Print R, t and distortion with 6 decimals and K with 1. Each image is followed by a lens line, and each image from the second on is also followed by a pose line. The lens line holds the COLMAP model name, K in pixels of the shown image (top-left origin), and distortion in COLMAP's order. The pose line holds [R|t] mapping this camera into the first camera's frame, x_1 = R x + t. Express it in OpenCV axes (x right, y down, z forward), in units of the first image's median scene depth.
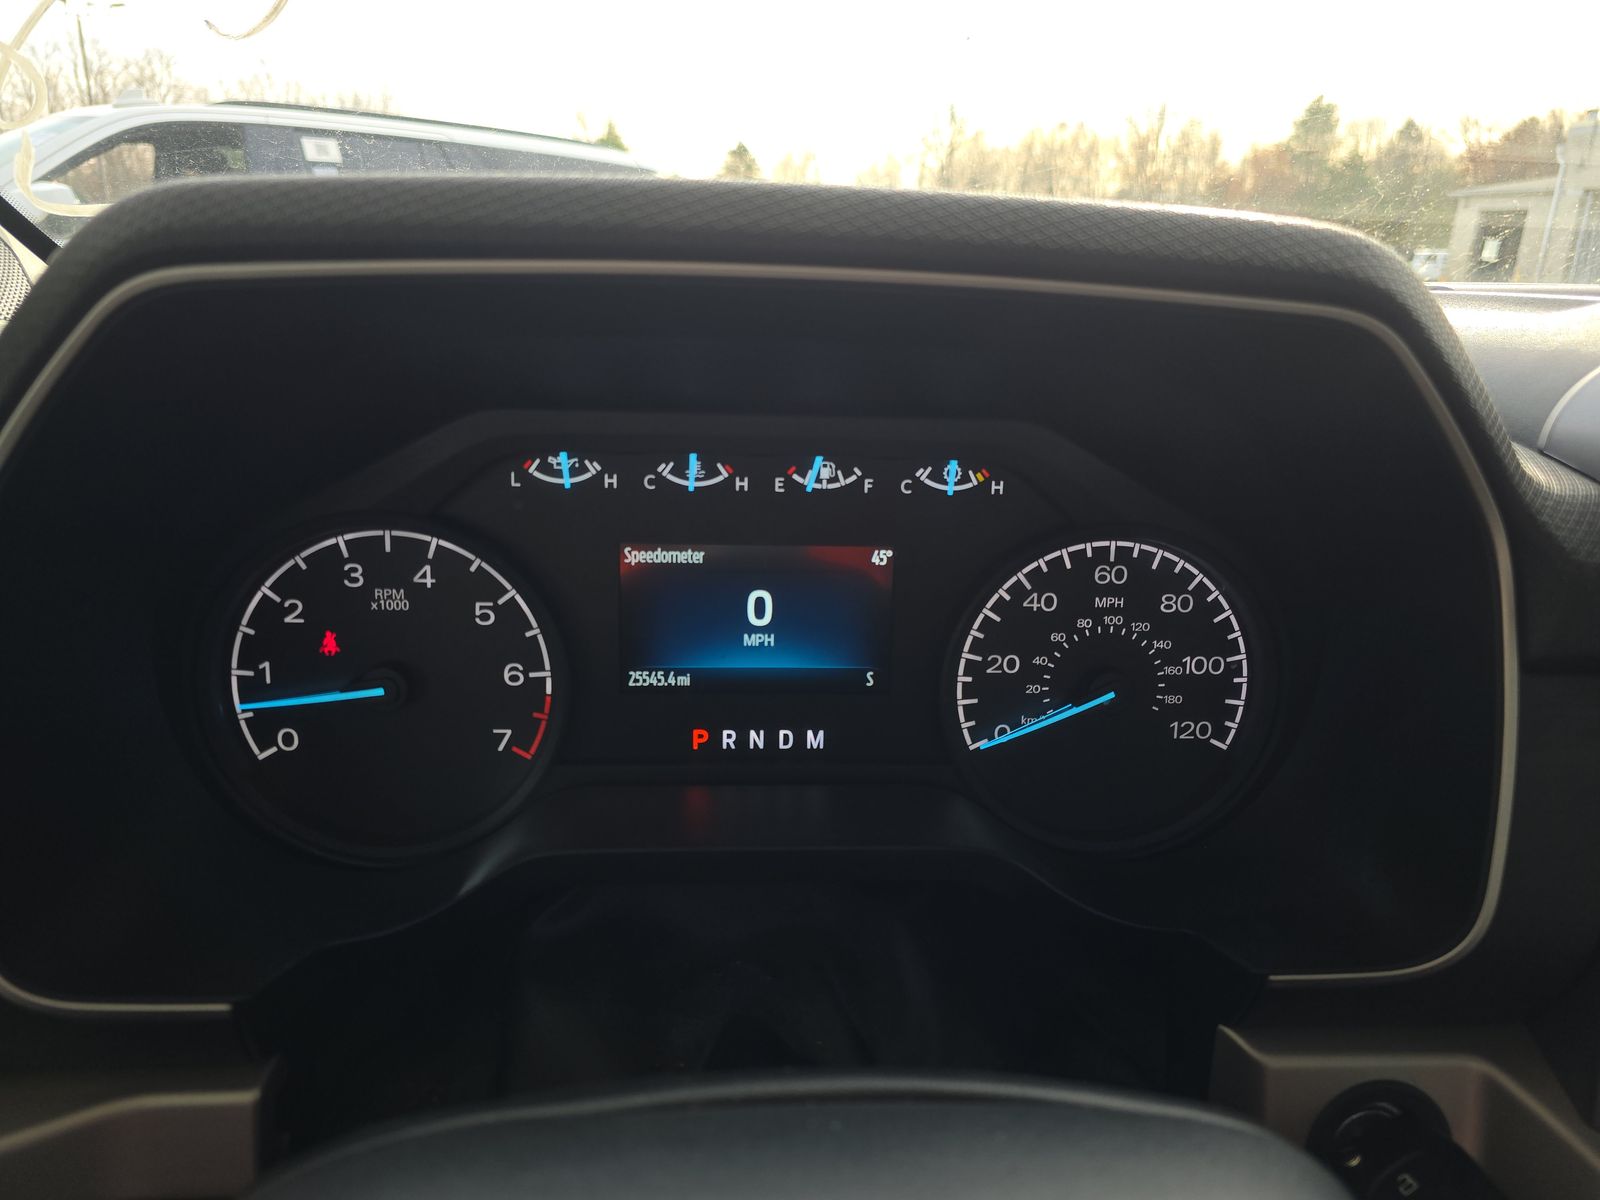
lens RADIAL K [[1069.3, 0, 796.4], [0, 1069.3, 585.6], [0, 0, 1]] dist [0.050094, -0.044767]
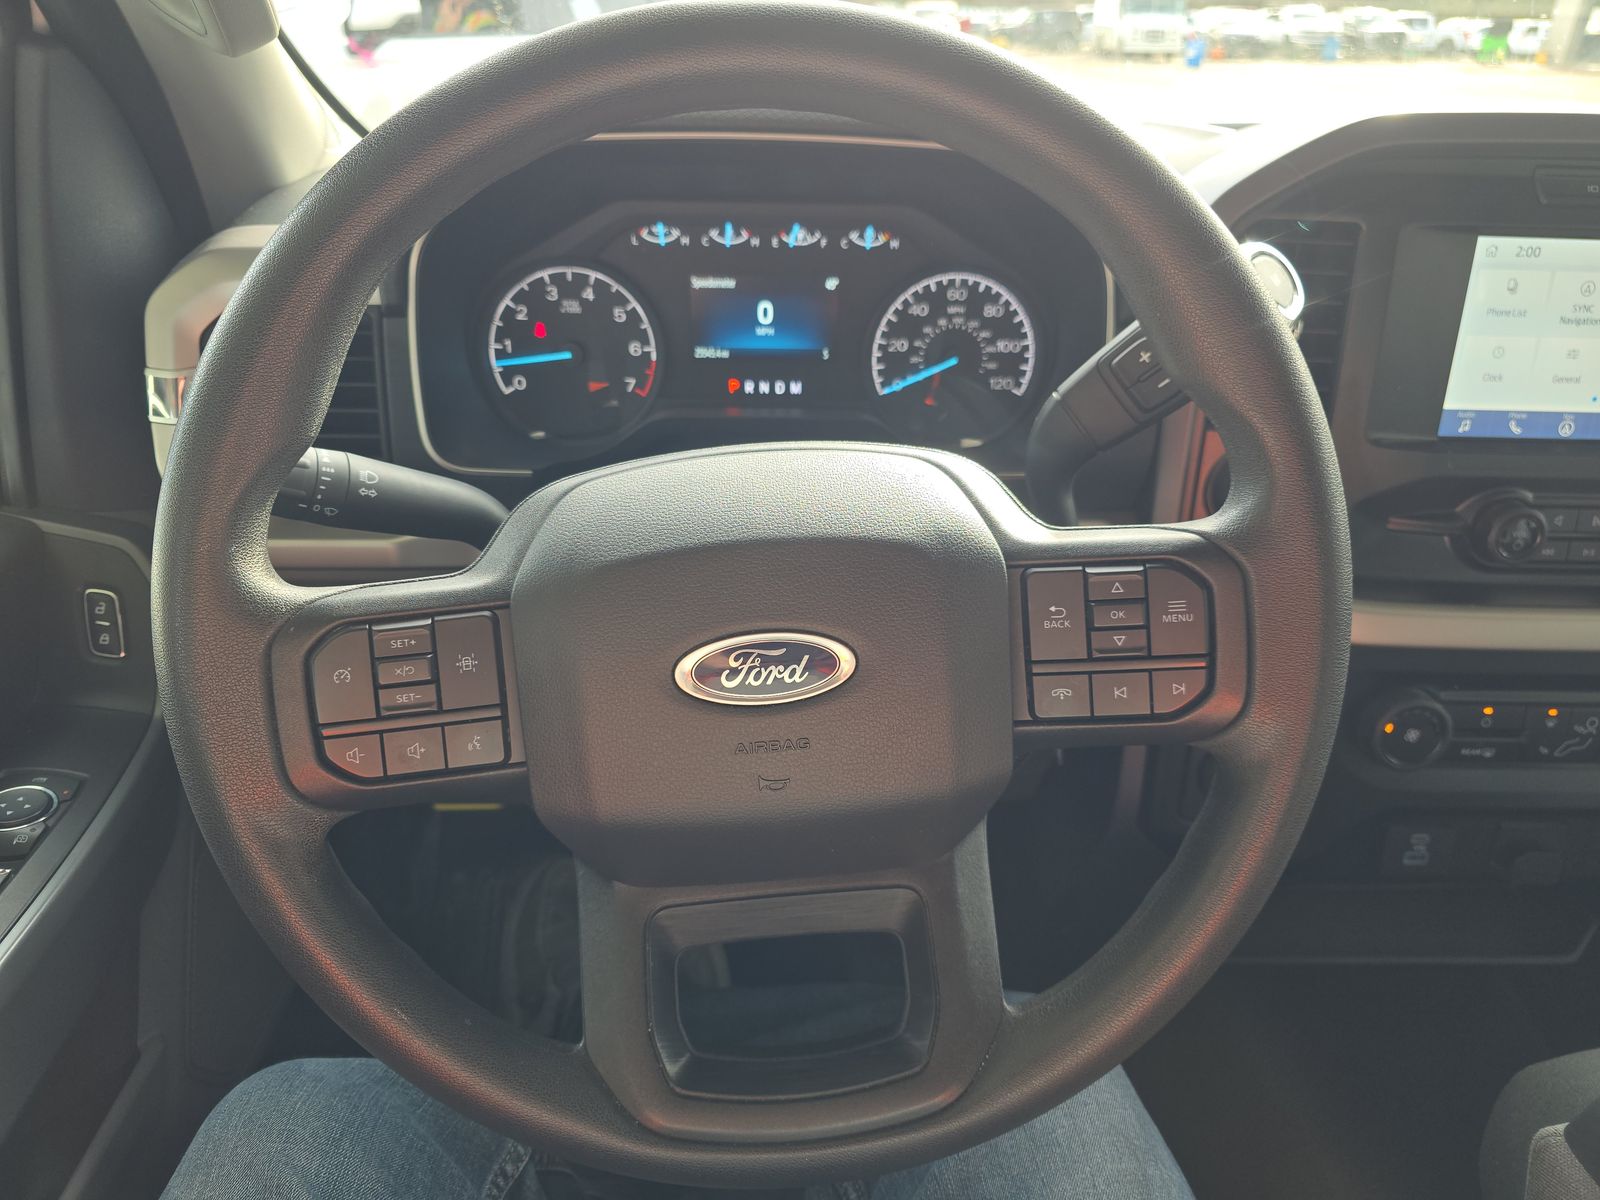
lens RADIAL K [[1069.3, 0, 788.1], [0, 1069.3, 595.1], [0, 0, 1]] dist [0.050094, -0.044767]
pose [[0.999152, 0.008240, -0.040331, 0.085290], [-0.000794, 0.983435, 0.181259, 0.167010], [0.041156, -0.181074, 0.982608, -0.927706]]
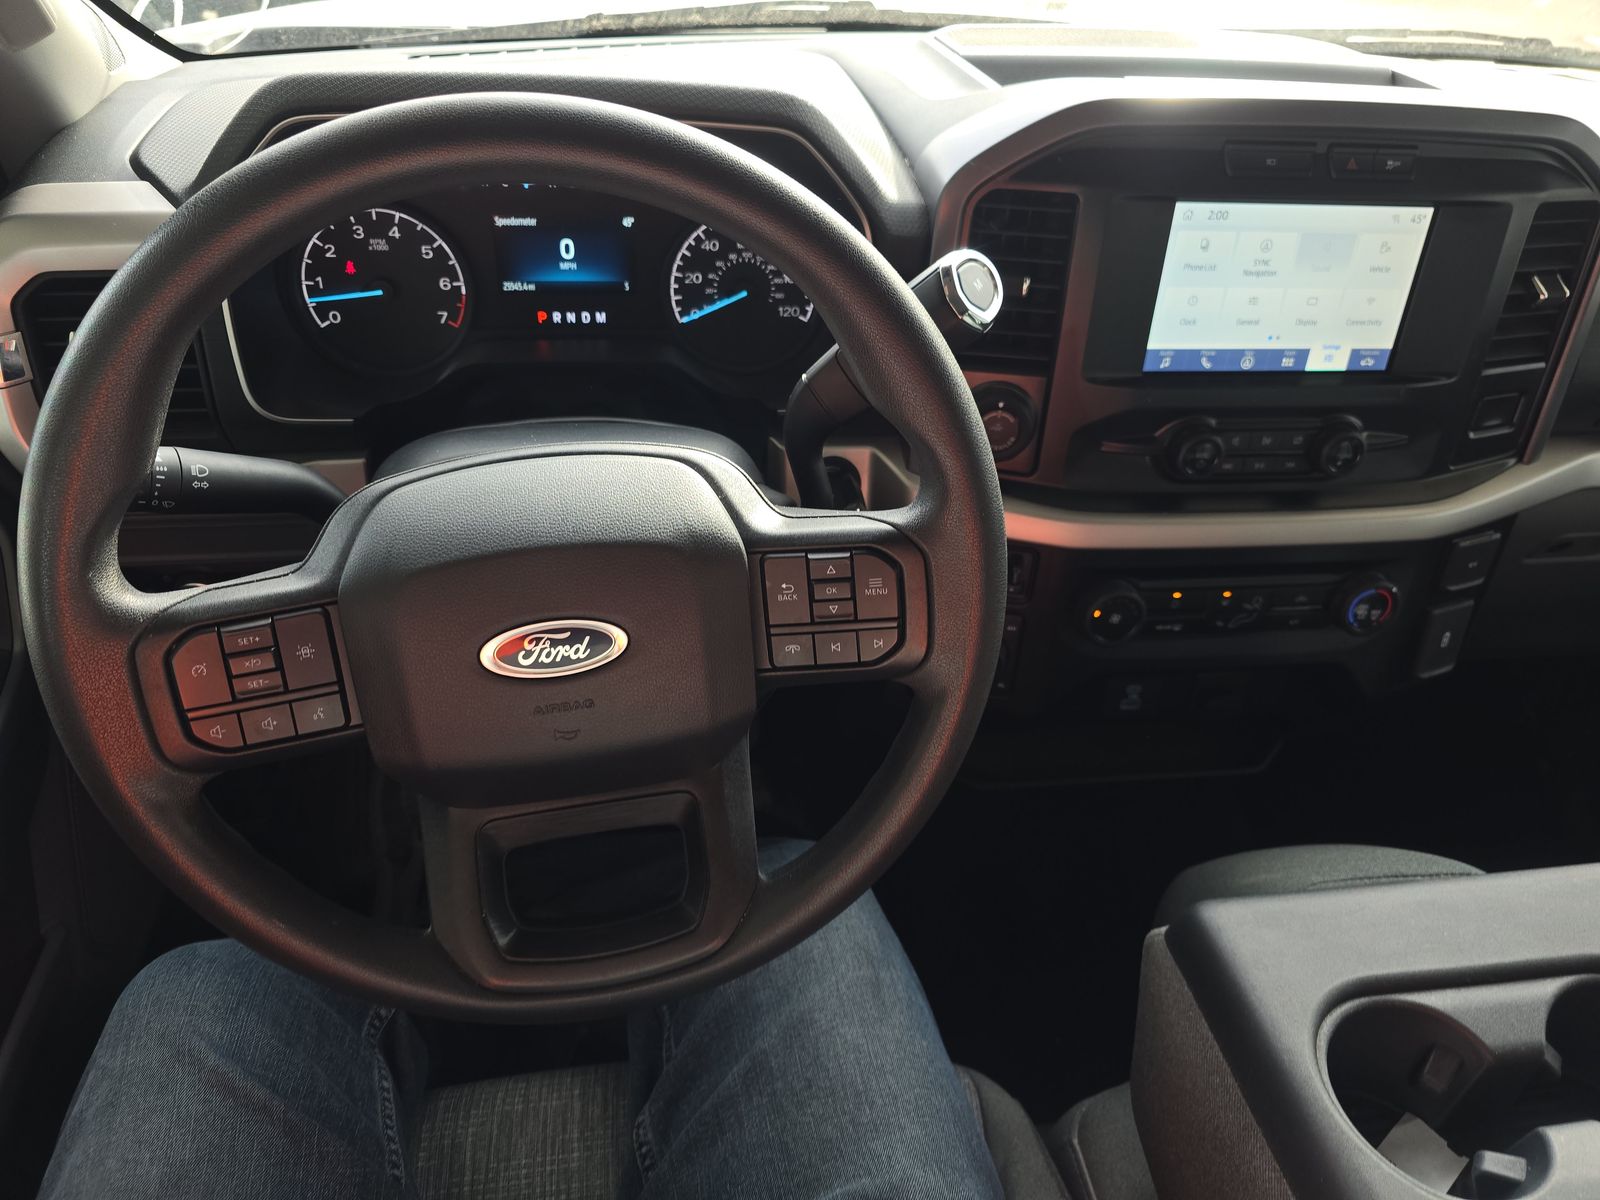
lens RADIAL K [[1069.3, 0, 772.2], [0, 1069.3, 588.1], [0, 0, 1]] dist [0.050094, -0.044767]
pose [[0.997184, -0.026619, 0.070116, 0.190642], [0.000740, 0.938341, 0.345709, -0.079381], [-0.074995, -0.344684, 0.935718, -1.127678]]
